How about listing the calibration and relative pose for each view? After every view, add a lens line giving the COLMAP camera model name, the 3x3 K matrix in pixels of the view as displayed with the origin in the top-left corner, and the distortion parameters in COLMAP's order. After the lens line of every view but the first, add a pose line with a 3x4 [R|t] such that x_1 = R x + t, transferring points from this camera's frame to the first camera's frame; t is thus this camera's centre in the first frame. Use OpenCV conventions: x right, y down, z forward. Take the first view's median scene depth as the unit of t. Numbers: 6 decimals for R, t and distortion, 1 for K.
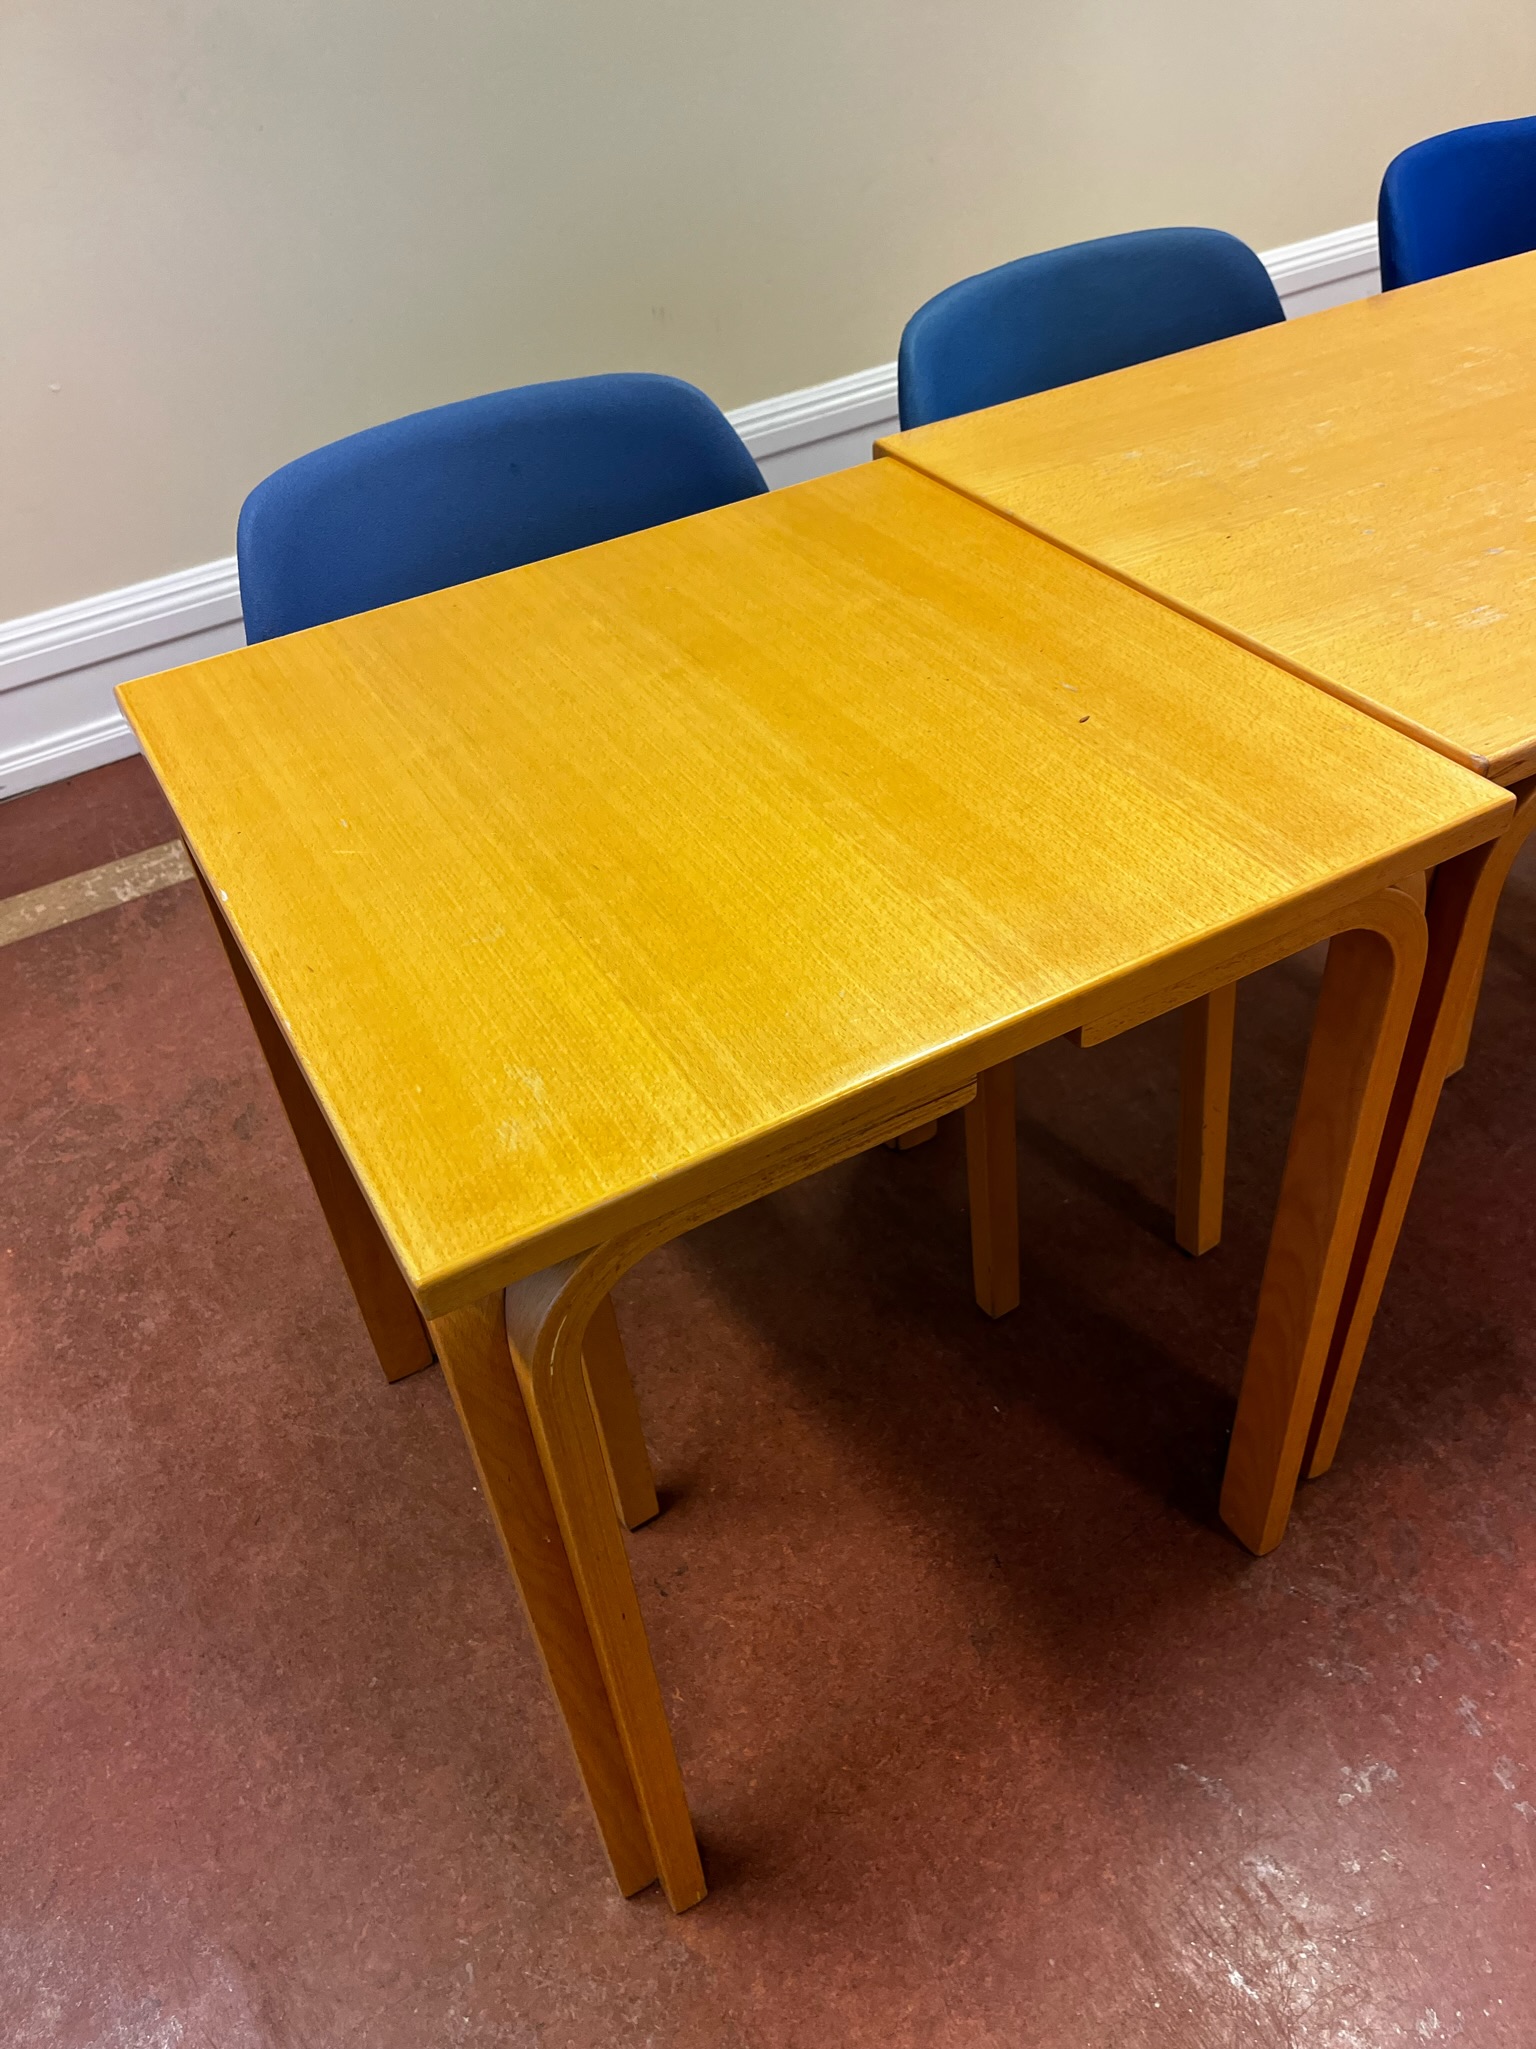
lens RADIAL K [[1564.0, 0, 754.7], [0, 1564.0, 1041.9], [0, 0, 1]] dist [0.074962, -0.091262]
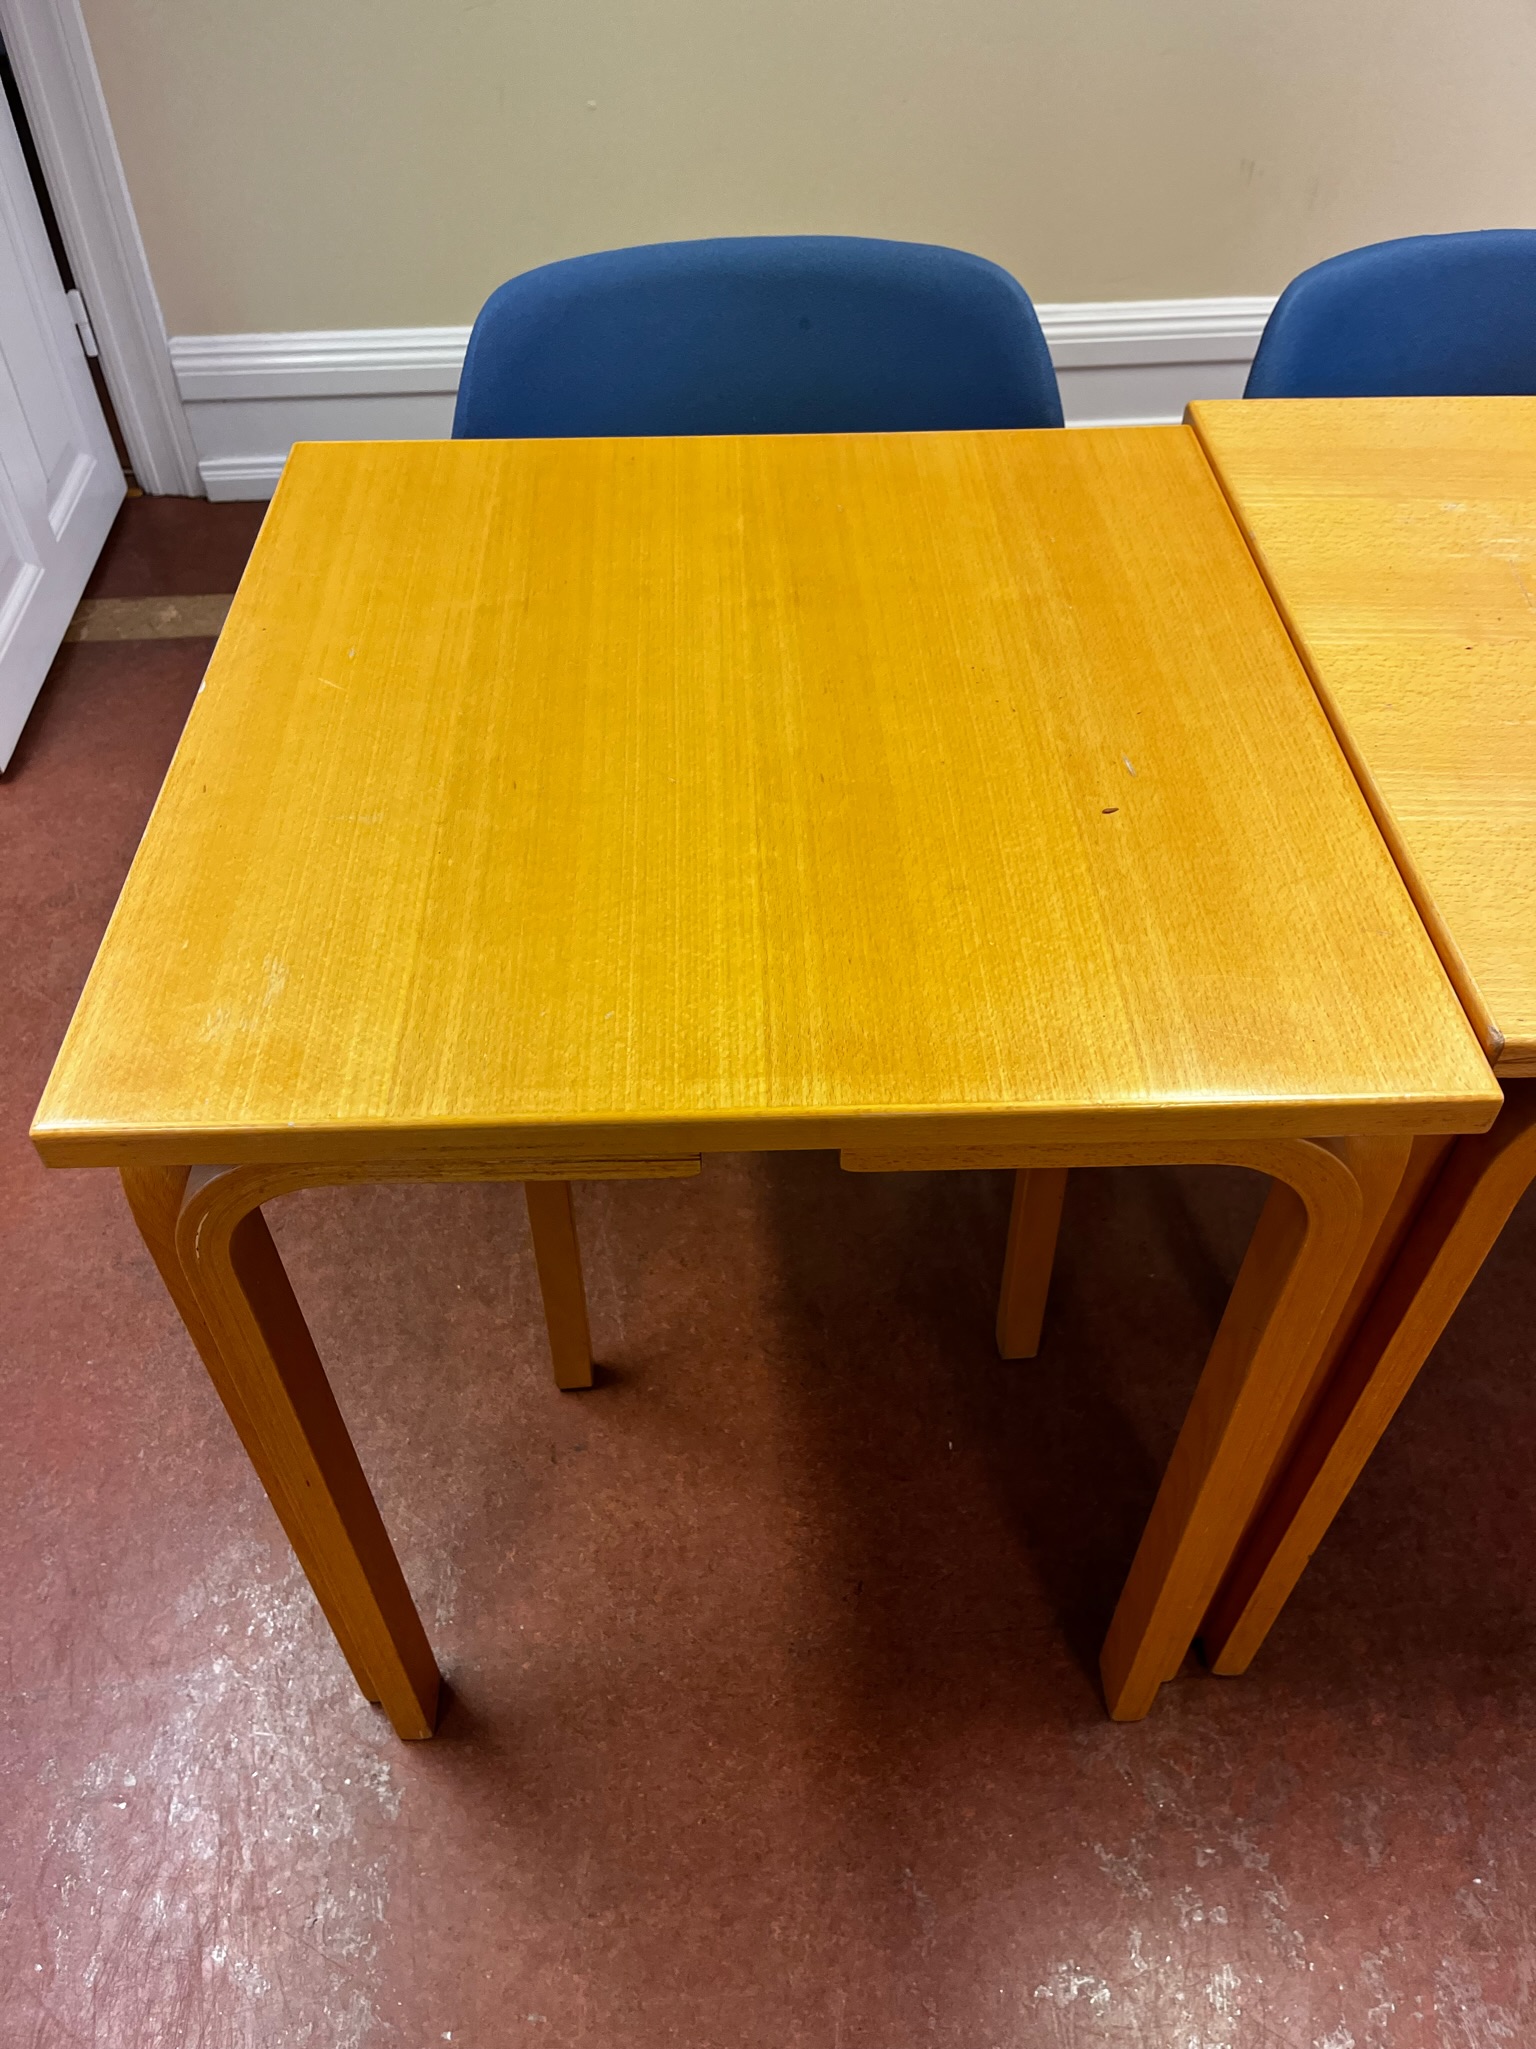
lens RADIAL K [[1564.0, 0, 754.7], [0, 1564.0, 1041.9], [0, 0, 1]] dist [0.074962, -0.091262]
pose [[0.885594, 0.383513, -0.261992, 0.260212], [-0.349812, 0.921824, 0.166952, -0.137226], [0.305539, -0.056204, 0.950519, 0.097773]]
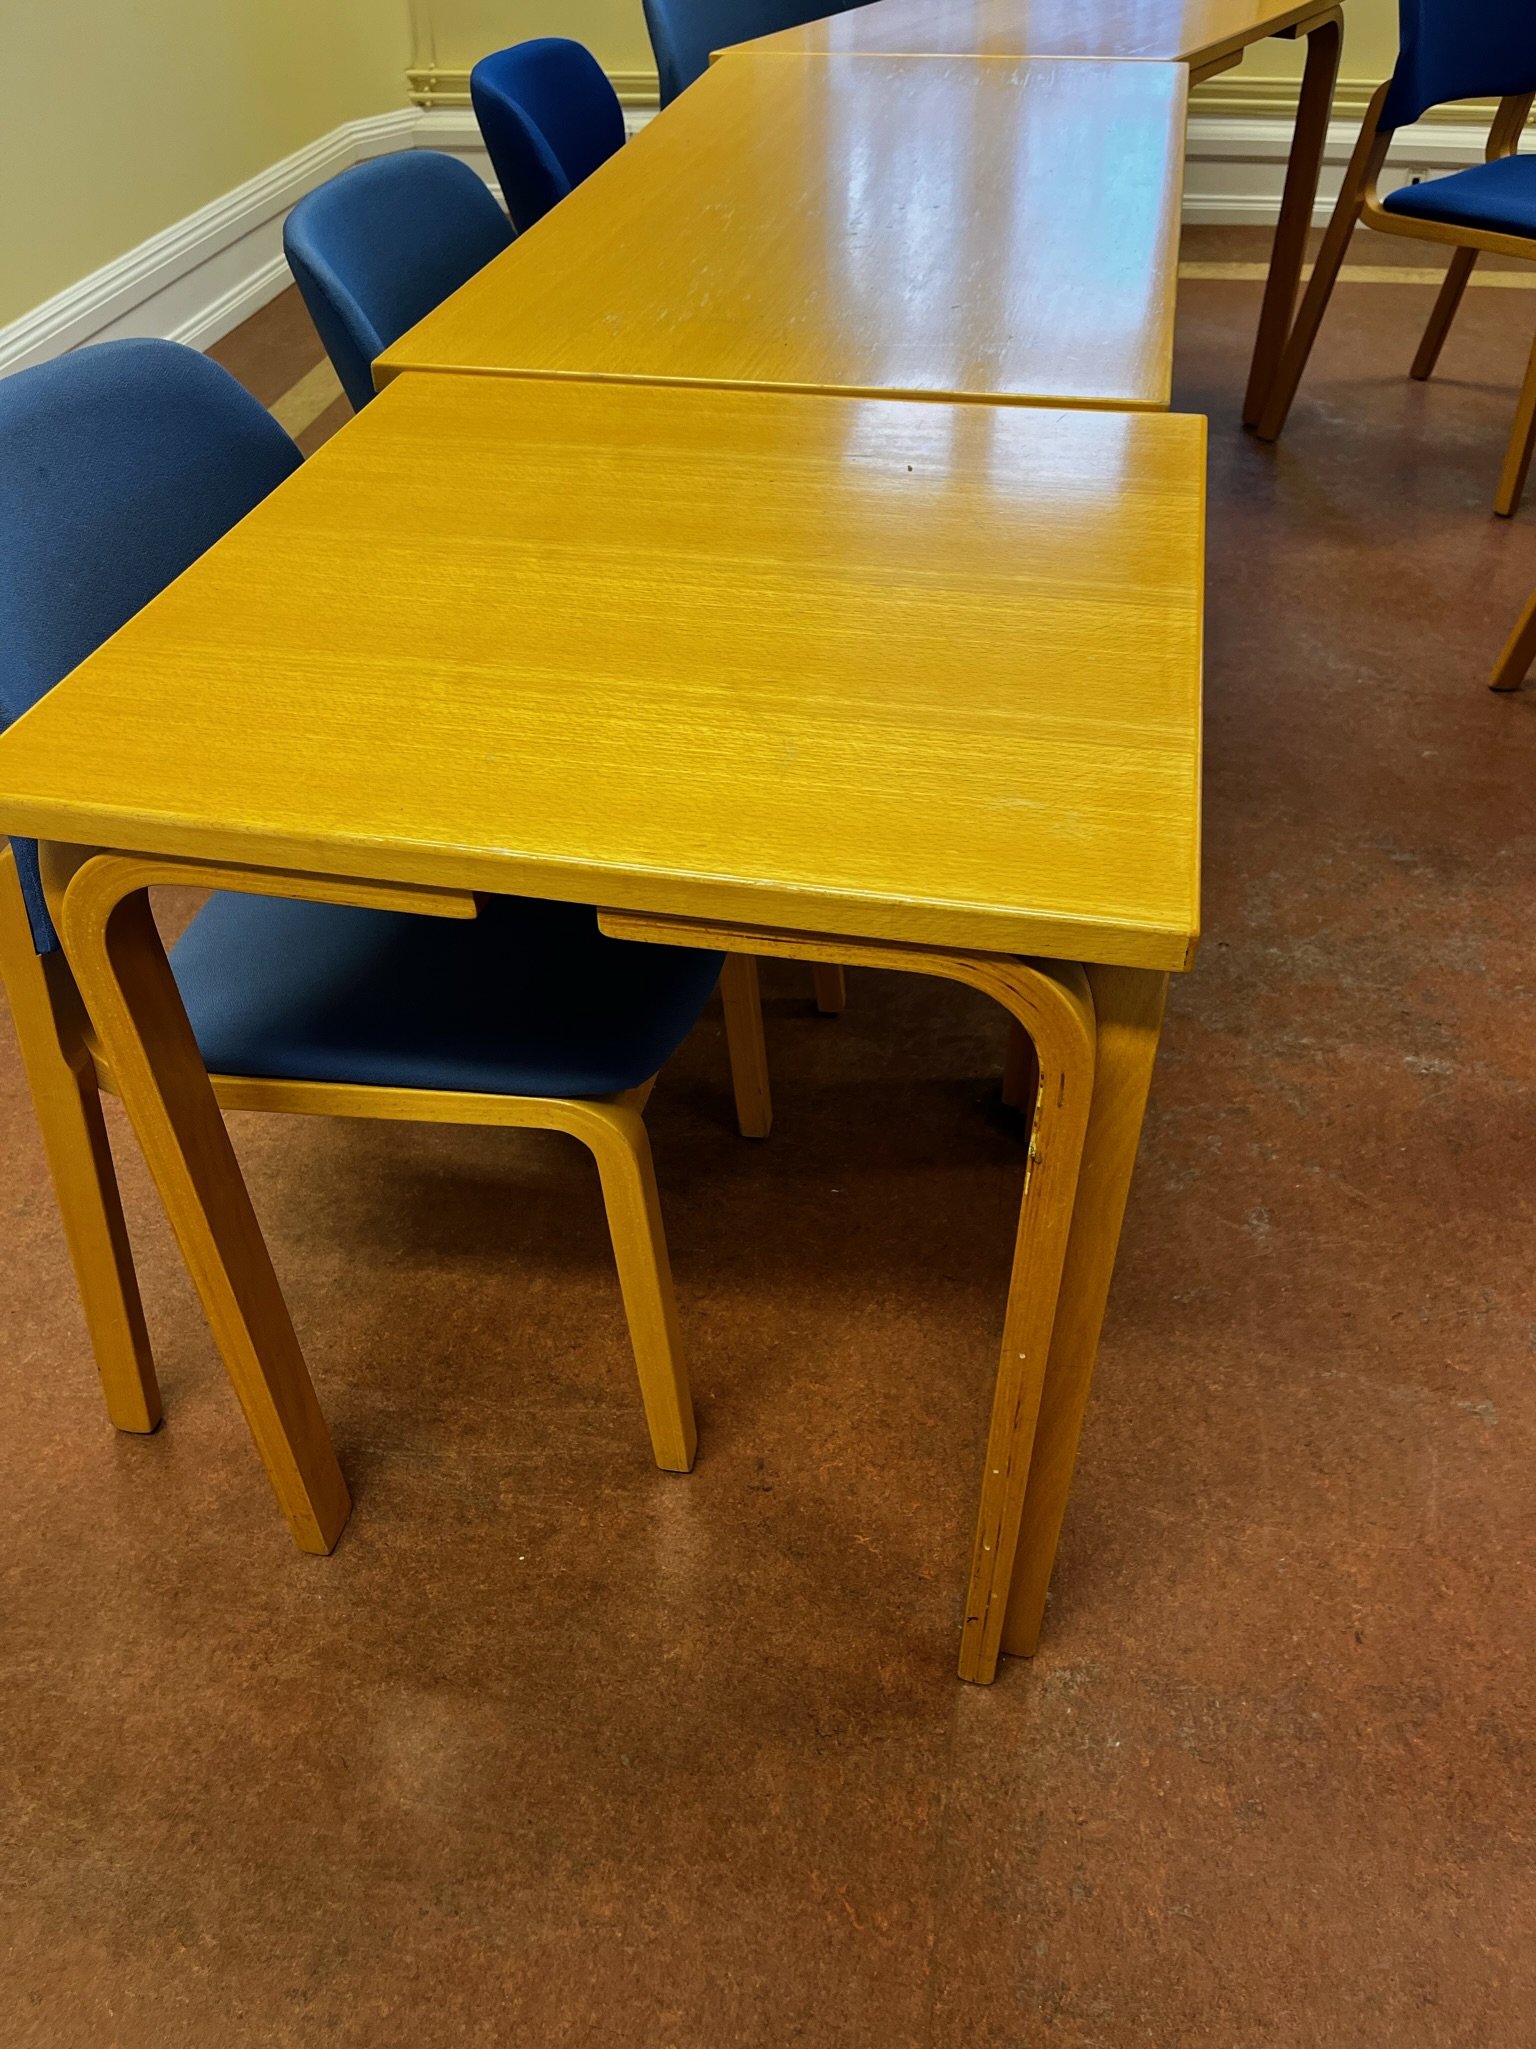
lens RADIAL K [[1564.0, 0, 754.7], [0, 1564.0, 1041.9], [0, 0, 1]] dist [0.074962, -0.091262]
pose [[0.655327, -0.447258, 0.608693, -0.634680], [0.470911, 0.871985, 0.133732, -0.037977], [-0.590584, 0.199002, 0.782054, 0.203358]]
